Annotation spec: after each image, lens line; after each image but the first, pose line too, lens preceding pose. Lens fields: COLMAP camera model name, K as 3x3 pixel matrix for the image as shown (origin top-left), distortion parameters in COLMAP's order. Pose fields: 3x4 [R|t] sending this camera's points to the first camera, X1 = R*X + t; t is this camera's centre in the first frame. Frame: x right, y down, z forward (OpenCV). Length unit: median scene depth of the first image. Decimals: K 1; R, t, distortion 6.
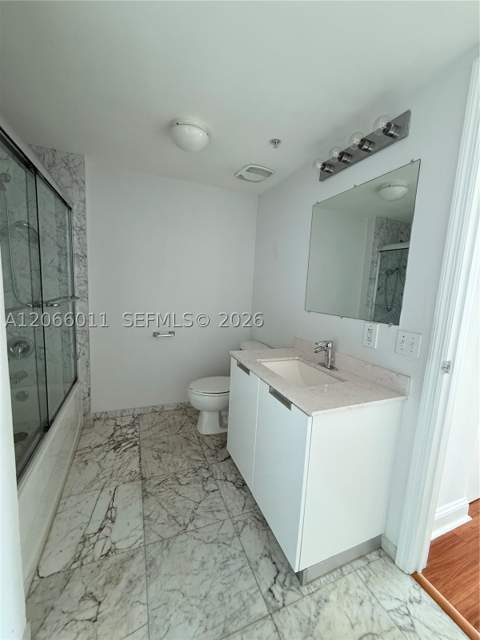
lens RADIAL K [[257.1, 0, 240.8], [0, 257.1, 320.5], [0, 0, 1]] dist [0.004468, 0.001195]
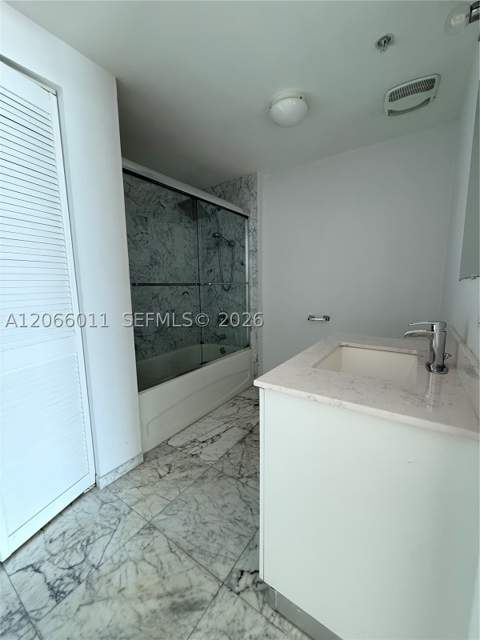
lens RADIAL K [[257.1, 0, 240.4], [0, 257.1, 319.6], [0, 0, 1]] dist [0.004468, 0.001195]
pose [[0.548479, 0.057006, -0.834219, 0.757833], [-0.072383, 0.997165, 0.020551, 0.124969], [0.833026, 0.049111, 0.551050, 0.413727]]
